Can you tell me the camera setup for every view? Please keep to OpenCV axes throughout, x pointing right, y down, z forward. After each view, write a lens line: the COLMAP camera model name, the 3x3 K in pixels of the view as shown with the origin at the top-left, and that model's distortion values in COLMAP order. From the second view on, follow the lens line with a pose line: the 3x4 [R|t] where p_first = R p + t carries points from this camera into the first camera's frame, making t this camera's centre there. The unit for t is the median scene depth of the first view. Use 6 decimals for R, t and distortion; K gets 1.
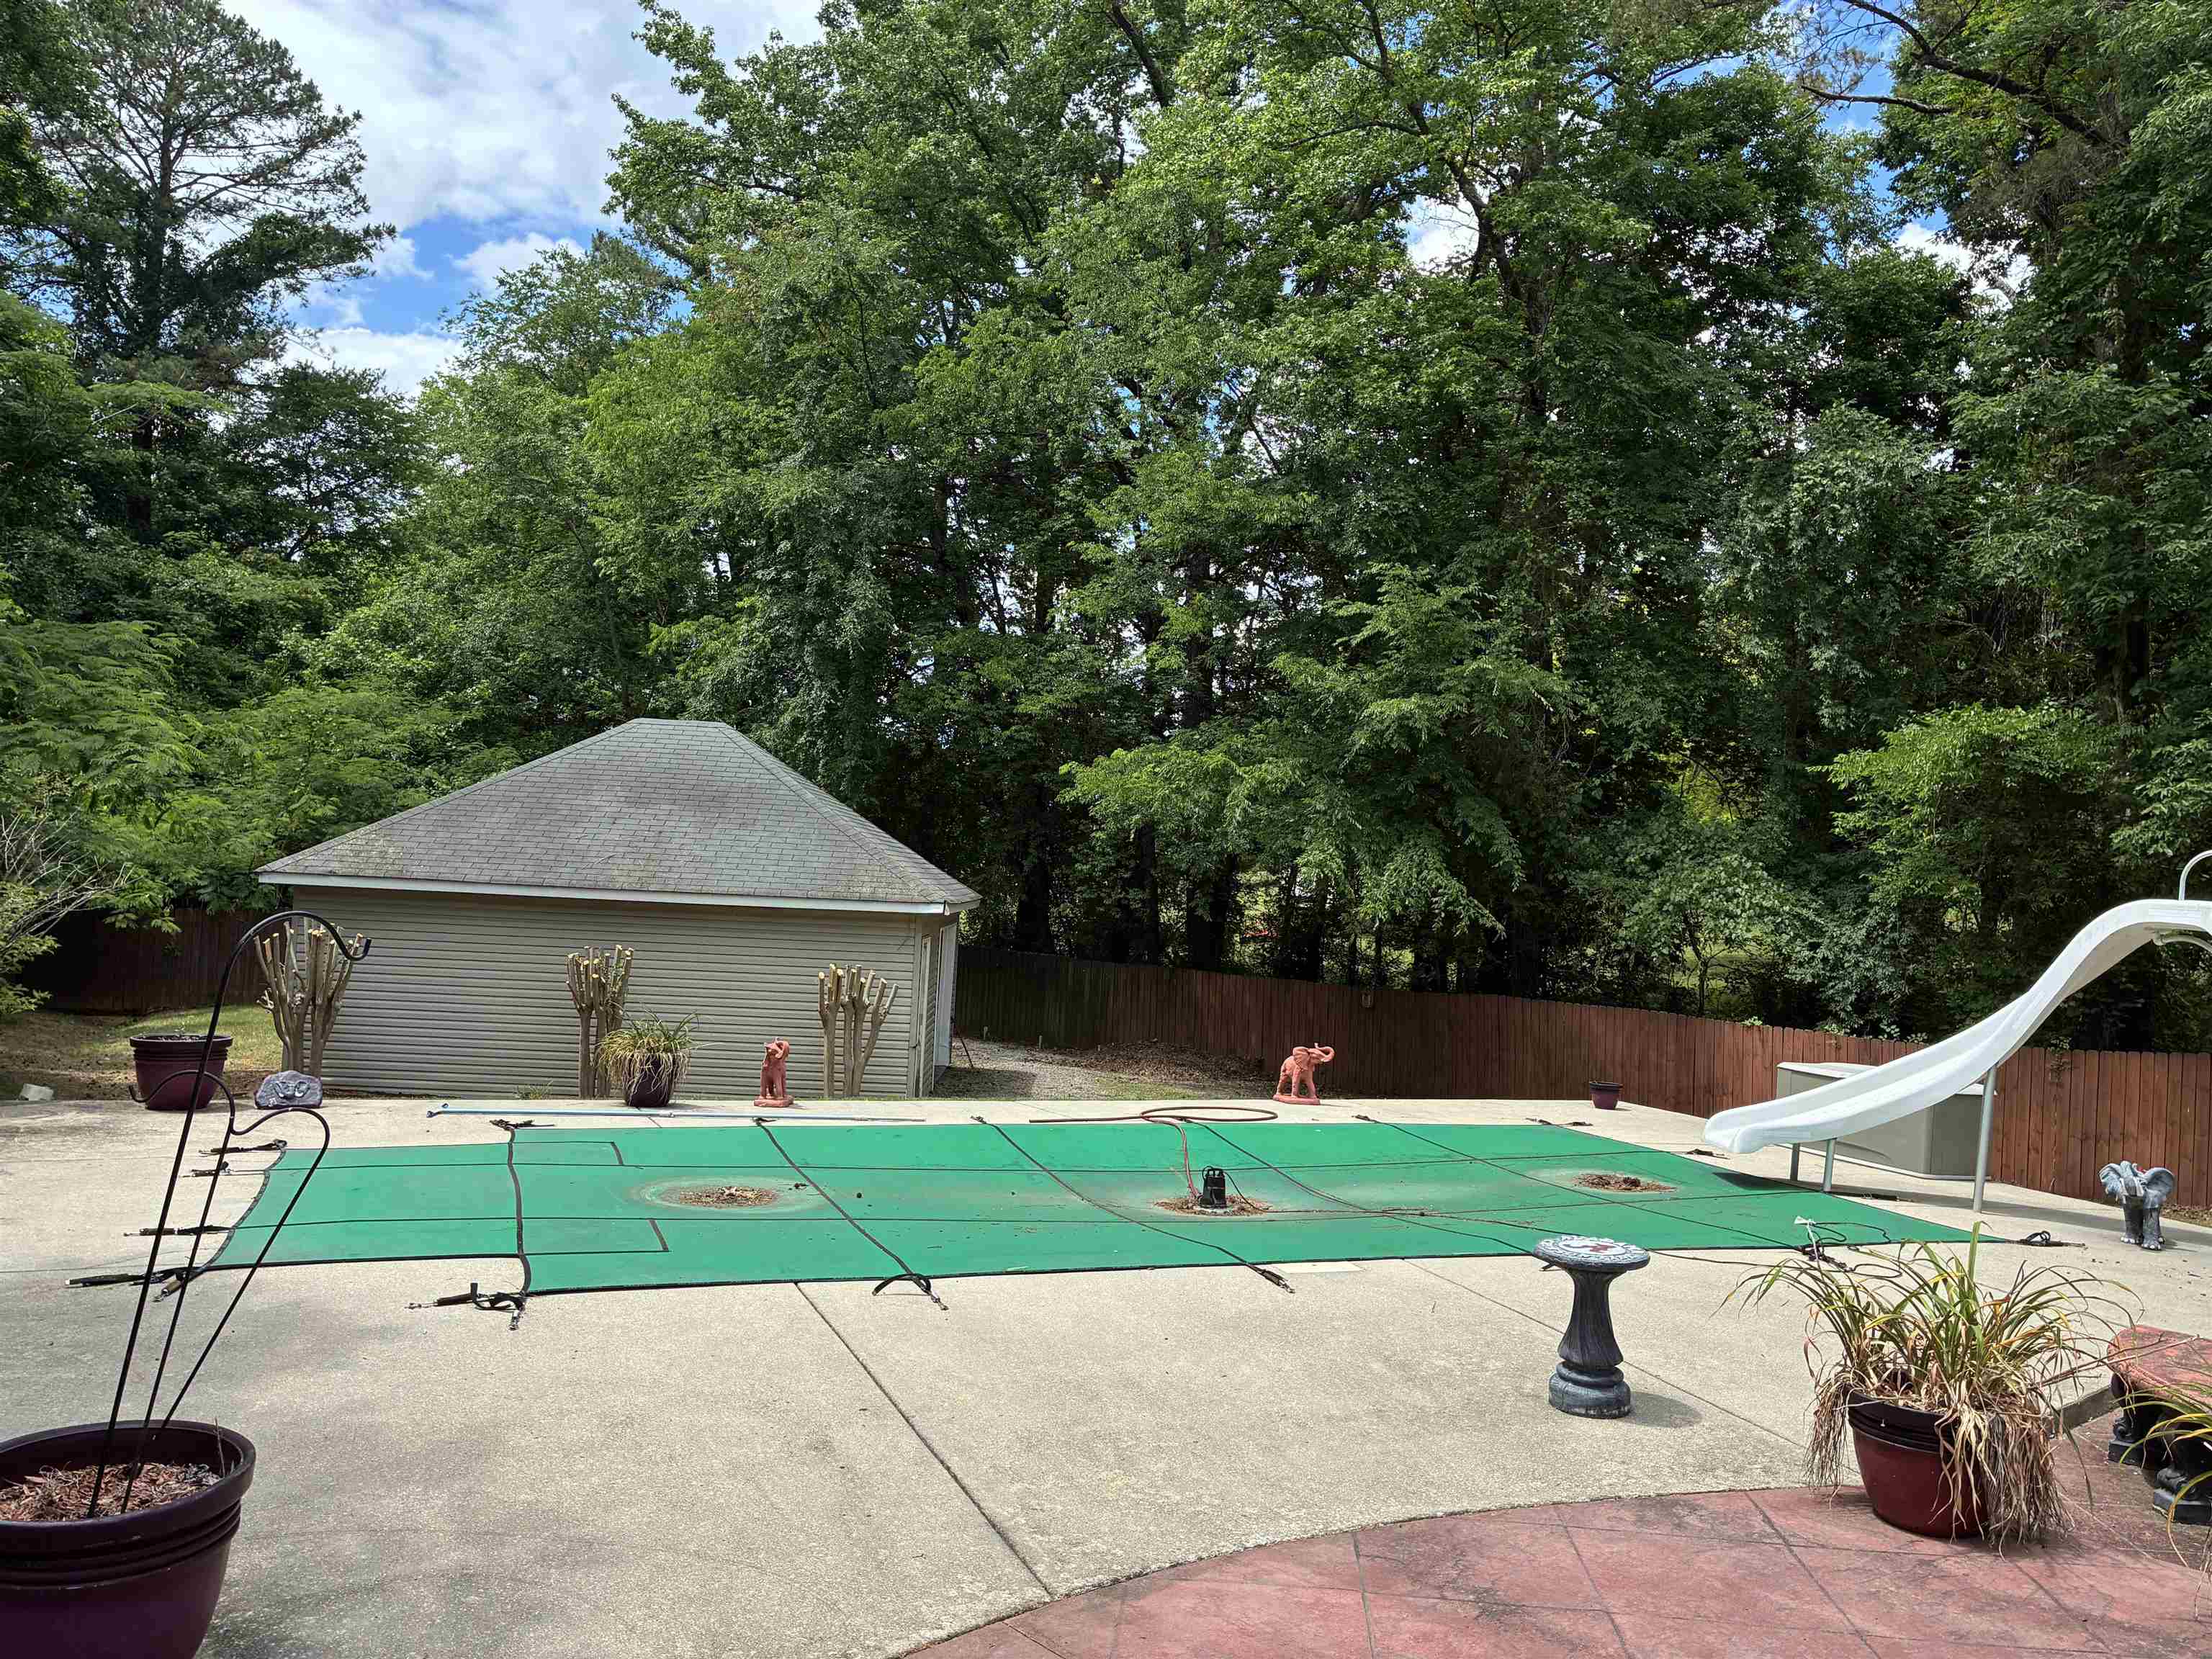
lens RADIAL K [[1669.7, 0, 1105.9], [0, 1669.7, 838.1], [0, 0, 1]] dist [0.026941, 0.011507]
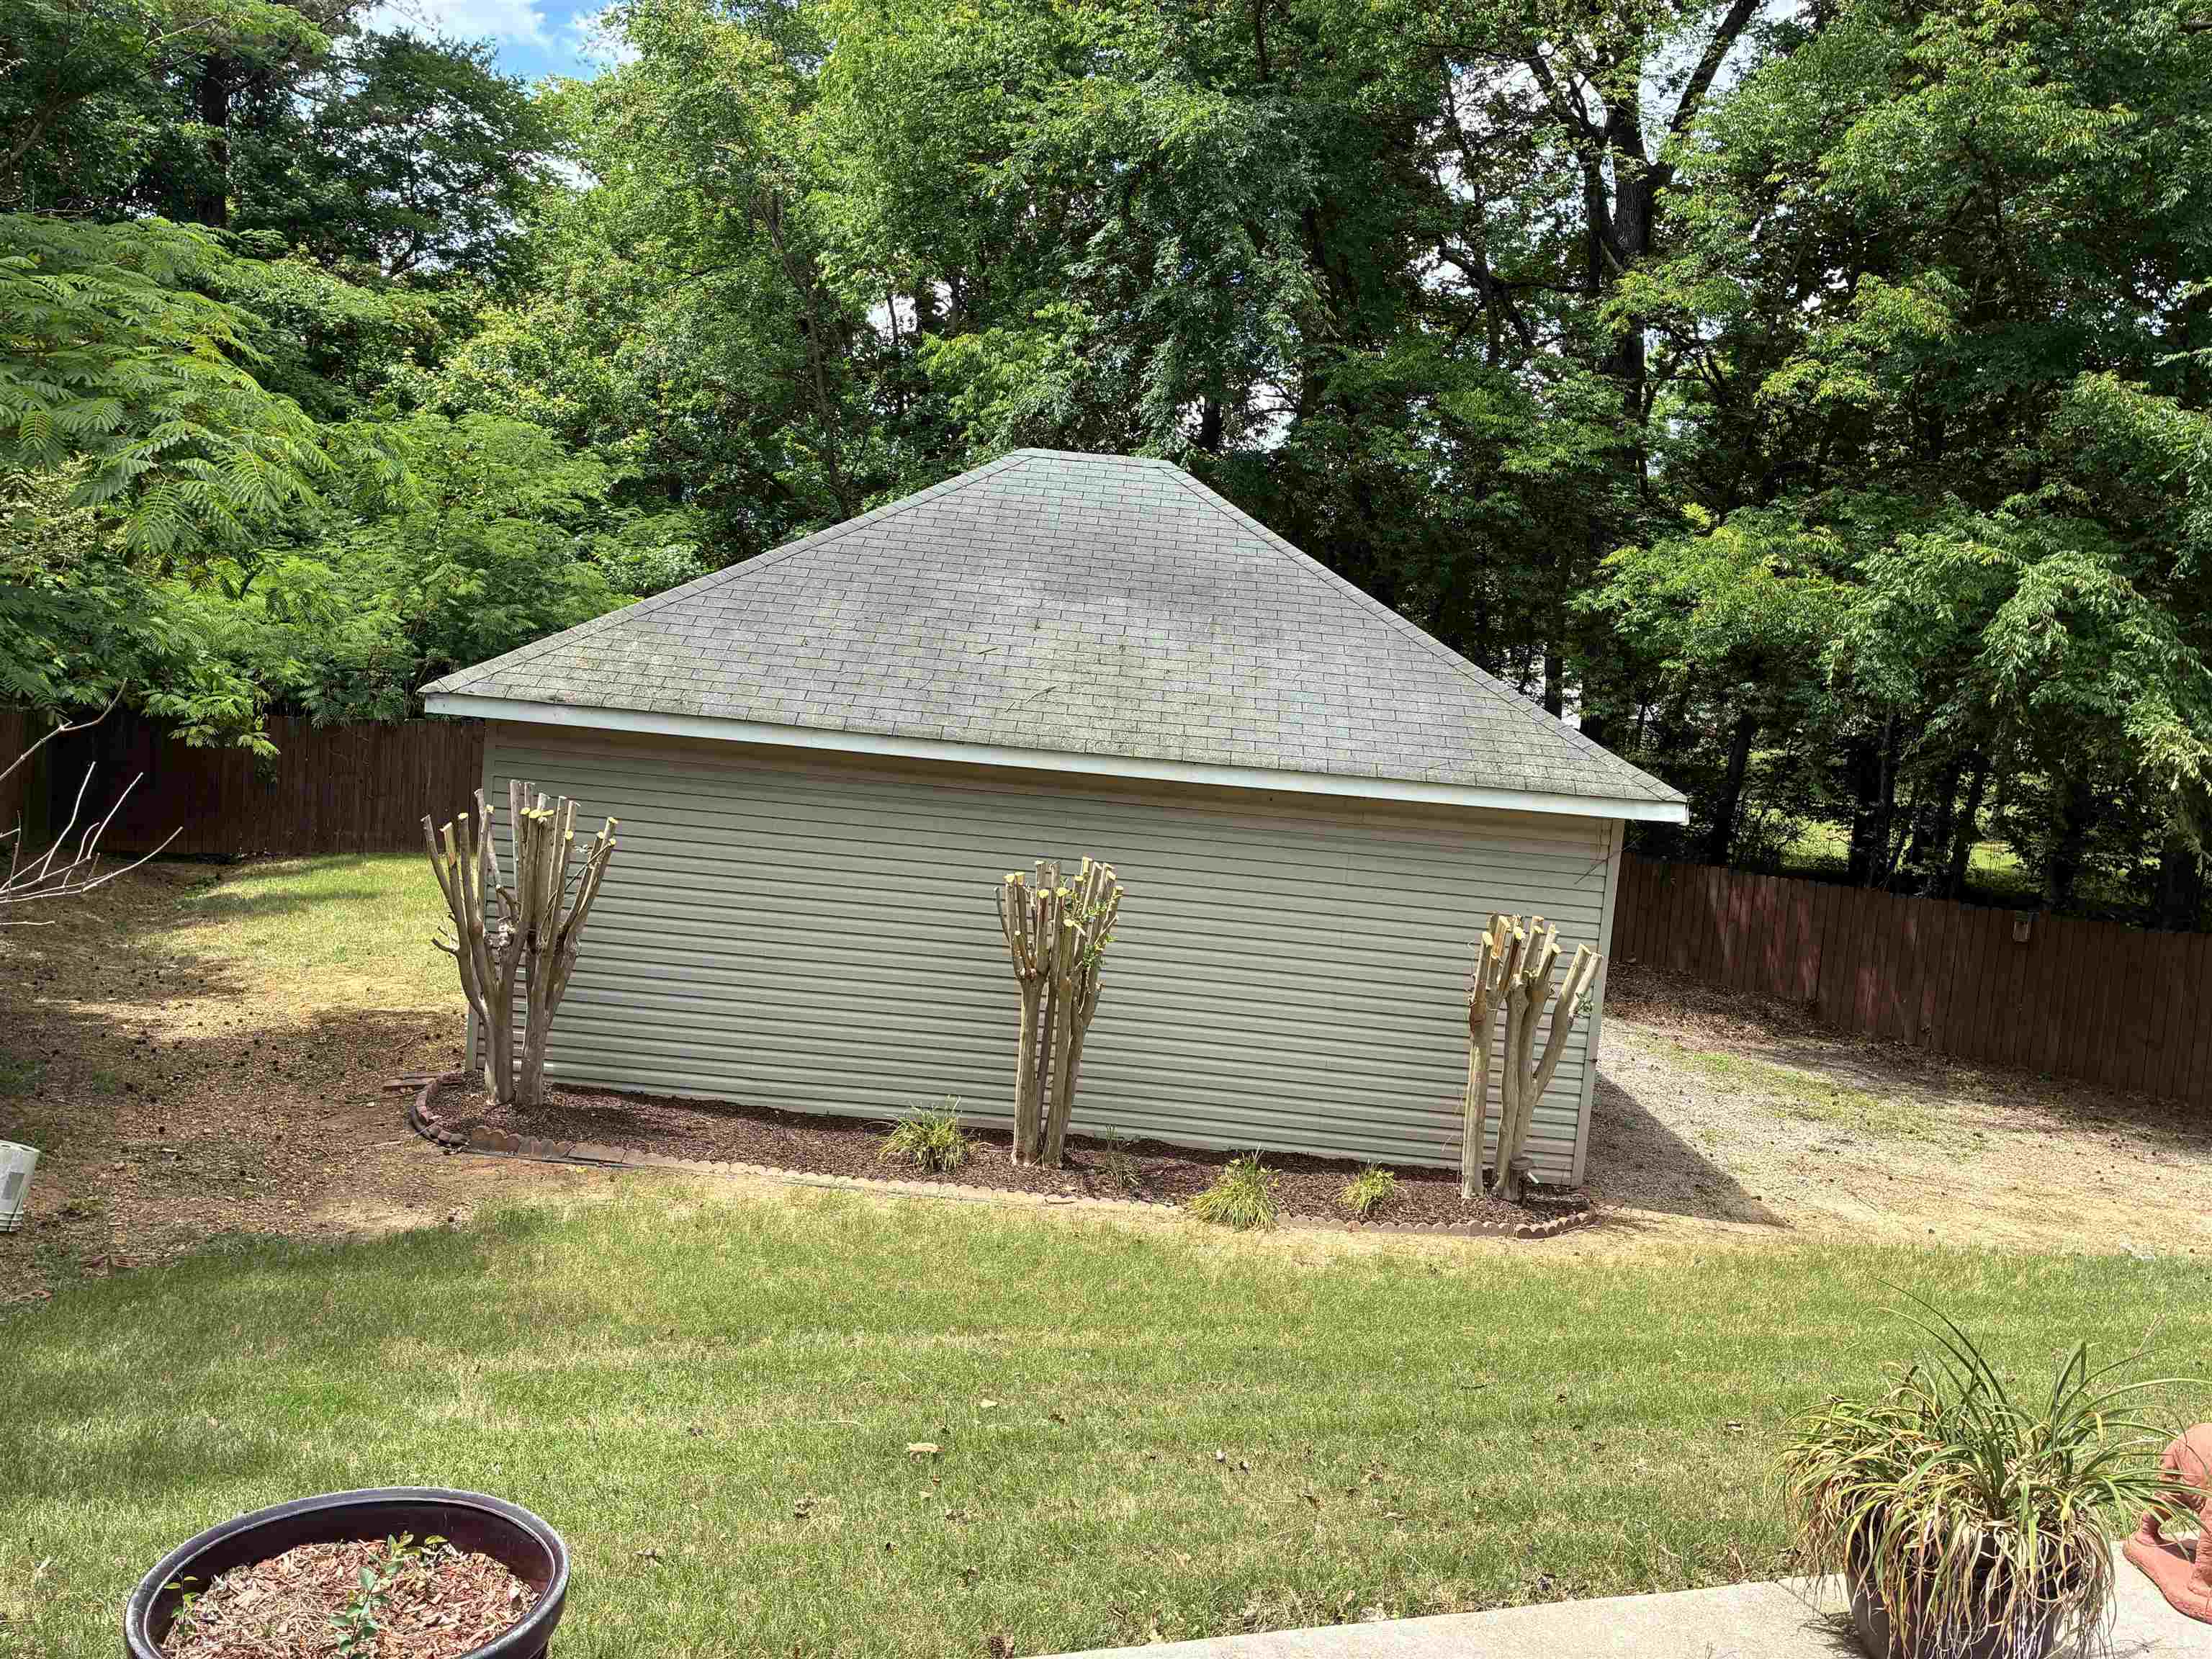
lens RADIAL K [[1669.7, 0, 1105.9], [0, 1669.7, 838.1], [0, 0, 1]] dist [0.026941, 0.011507]
pose [[0.998355, 0.043240, -0.037640, -0.165850], [-0.038680, 0.992678, 0.114434, -0.002460], [0.042312, -0.112790, 0.992718, 0.295362]]
